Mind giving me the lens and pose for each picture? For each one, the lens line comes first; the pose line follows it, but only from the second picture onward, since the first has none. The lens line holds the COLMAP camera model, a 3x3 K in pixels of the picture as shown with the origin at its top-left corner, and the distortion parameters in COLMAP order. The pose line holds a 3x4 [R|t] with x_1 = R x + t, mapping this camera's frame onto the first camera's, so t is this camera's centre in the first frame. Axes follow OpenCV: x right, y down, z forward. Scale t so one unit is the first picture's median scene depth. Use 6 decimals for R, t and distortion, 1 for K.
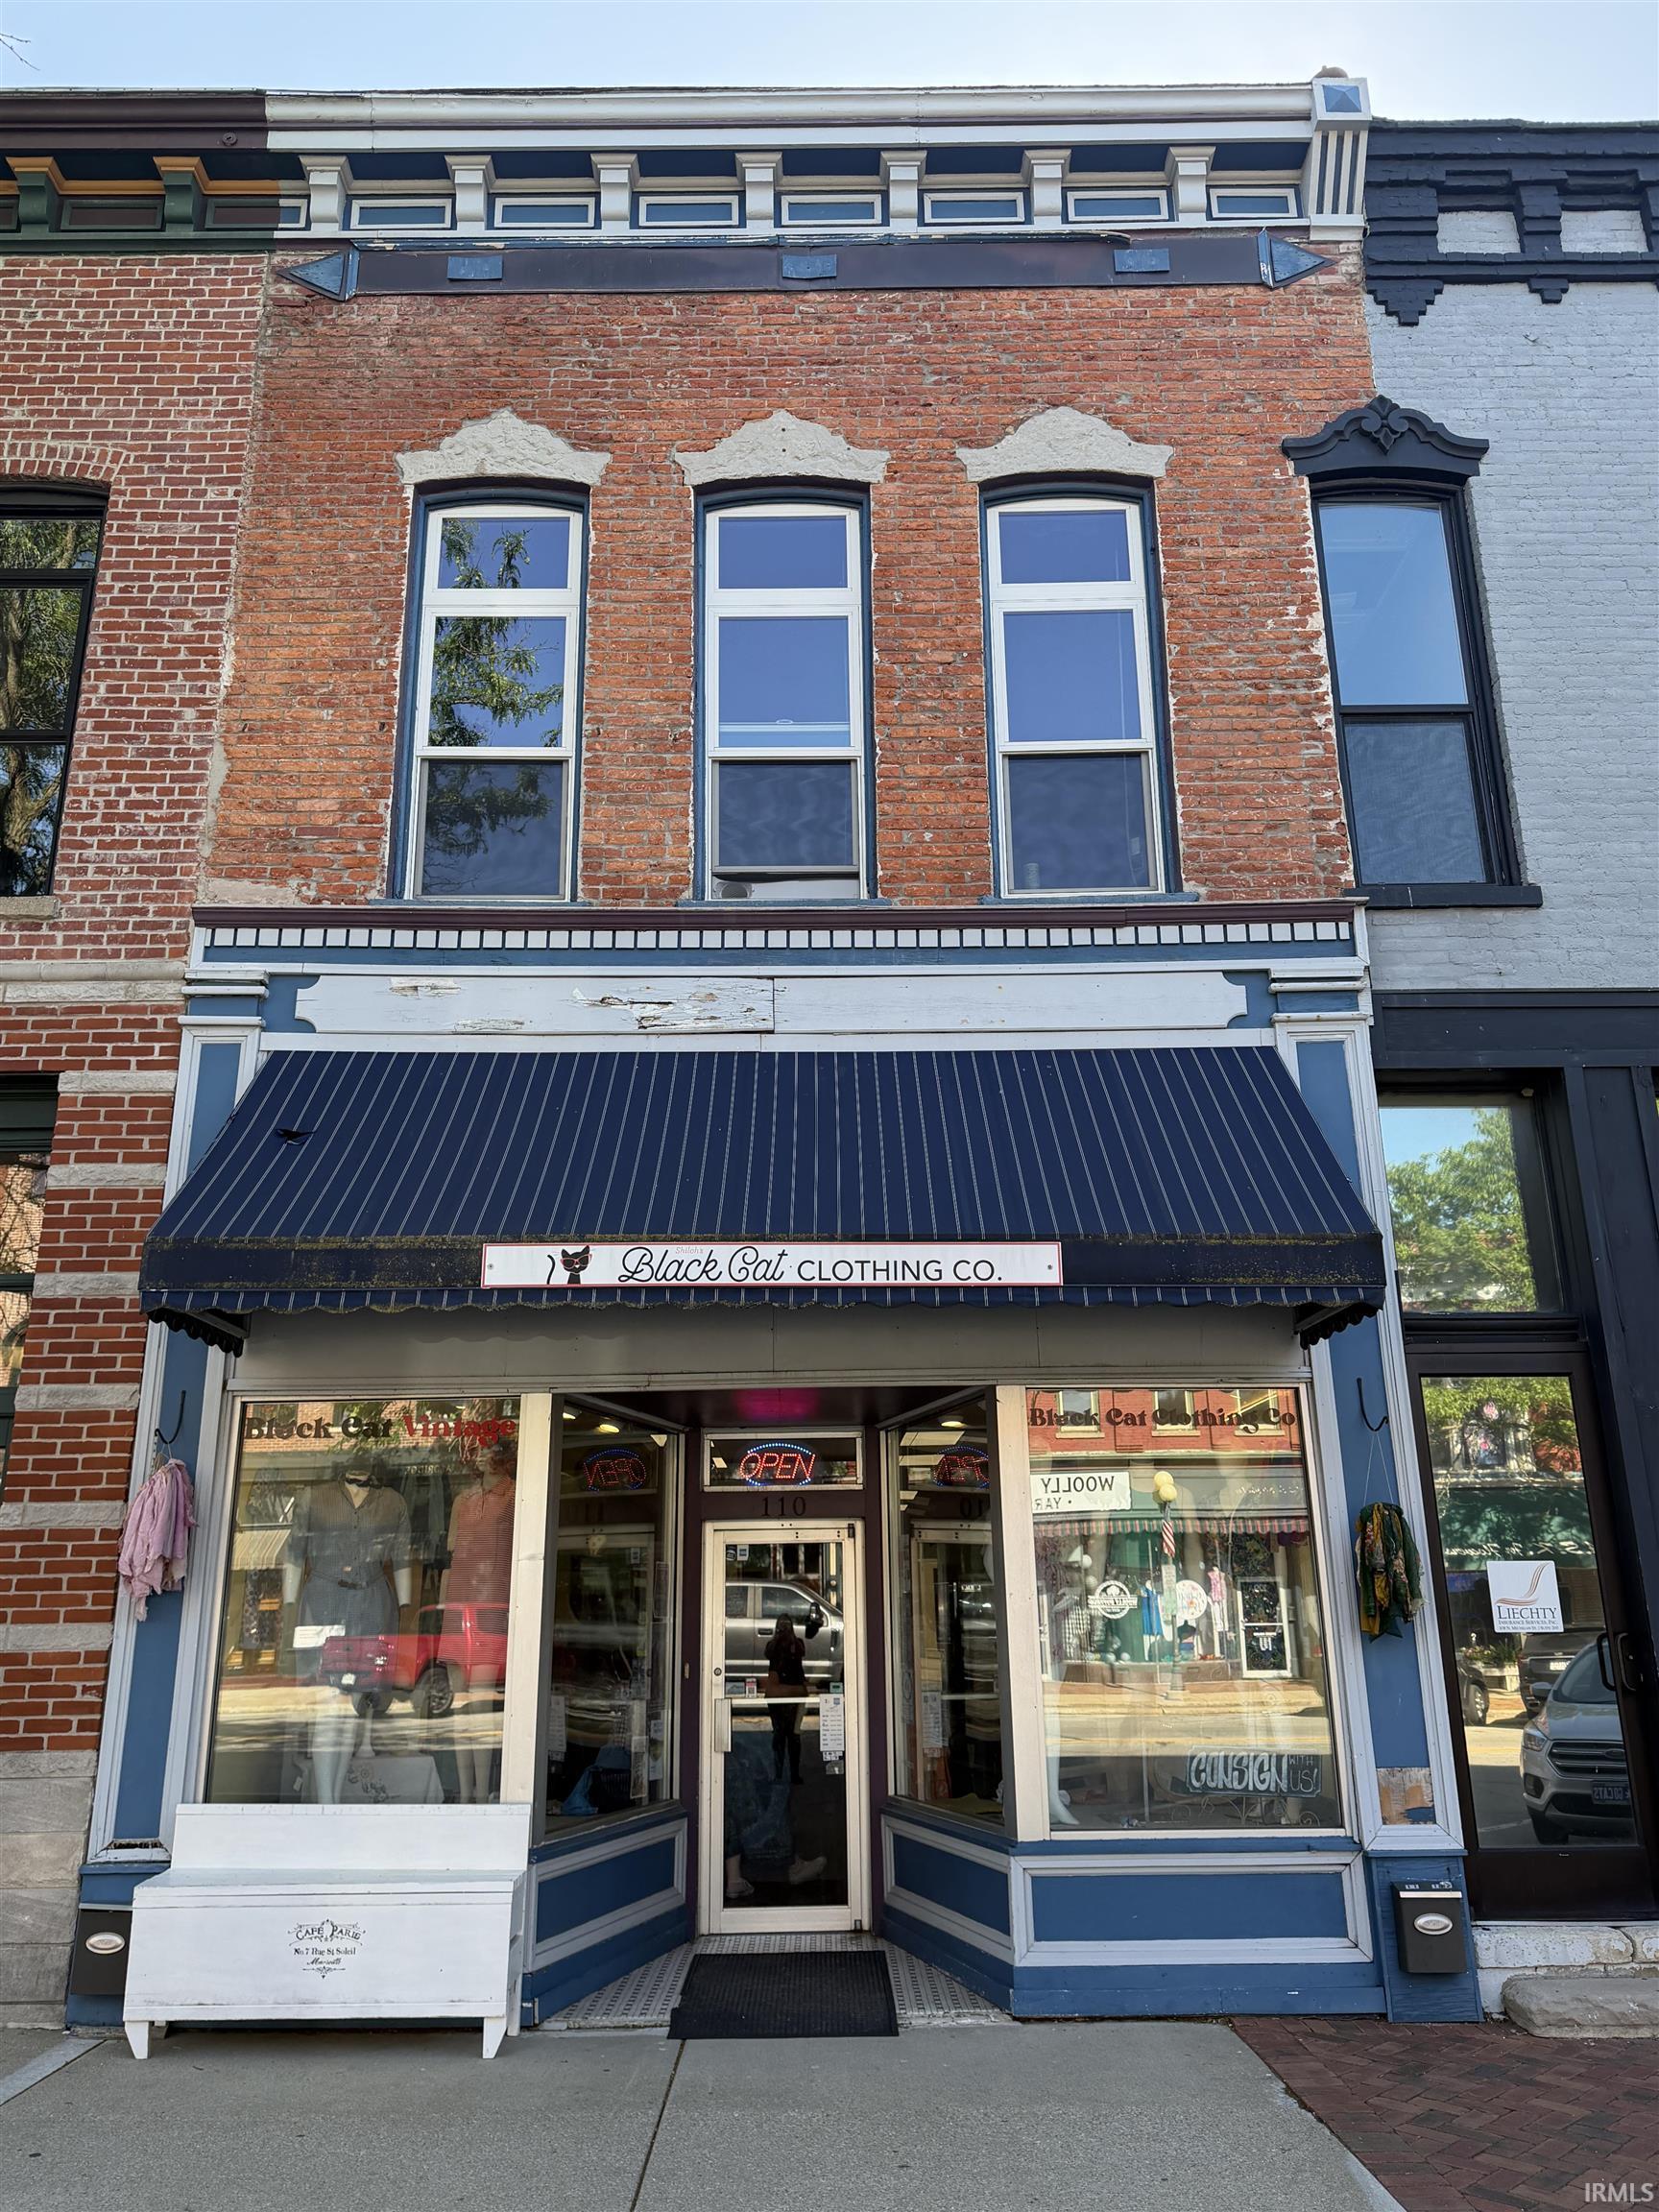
lens RADIAL K [[1611.4, 0, 840.5], [0, 1611.4, 1120.1], [0, 0, 1]] dist [0.064664, -0.084823]
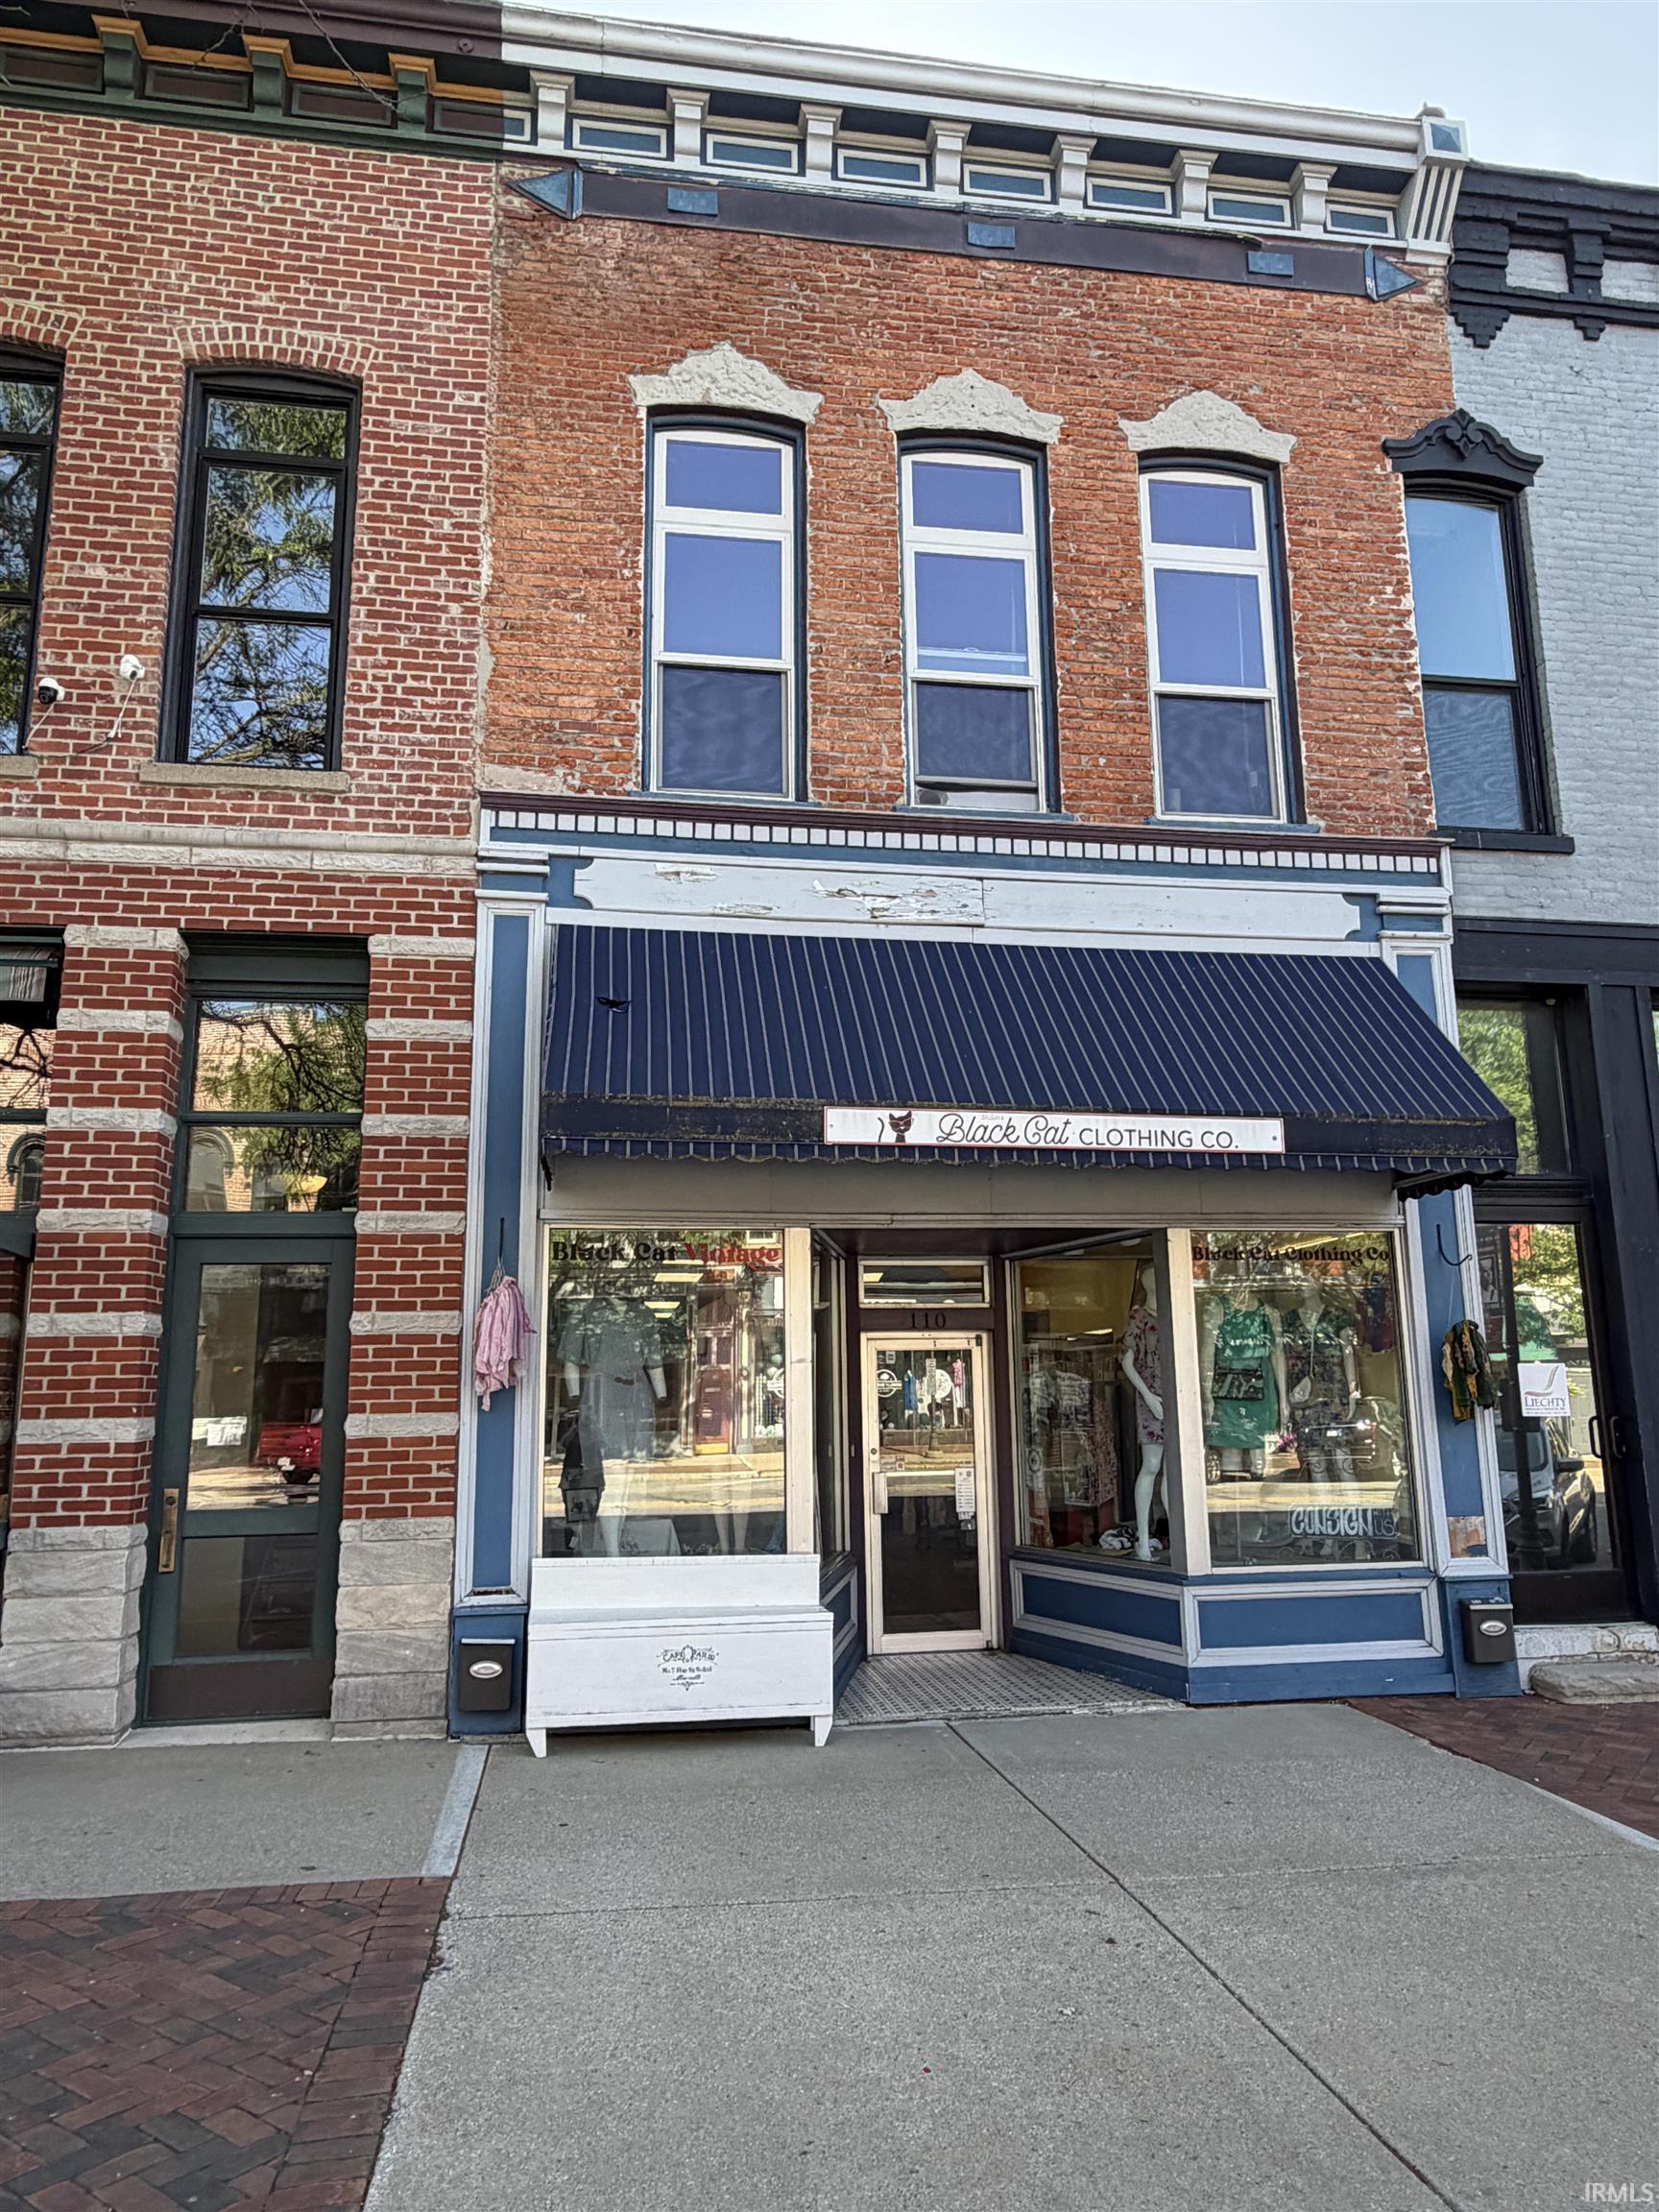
lens RADIAL K [[1475.1, 0, 846.5], [0, 1475.1, 1115.8], [0, 0, 1]] dist [-0.000990, 0.000497]
pose [[0.988415, 0.027110, 0.149333, -0.282685], [-0.042781, 0.993787, 0.102747, -0.022726], [-0.145620, -0.107946, 0.983434, -0.057779]]
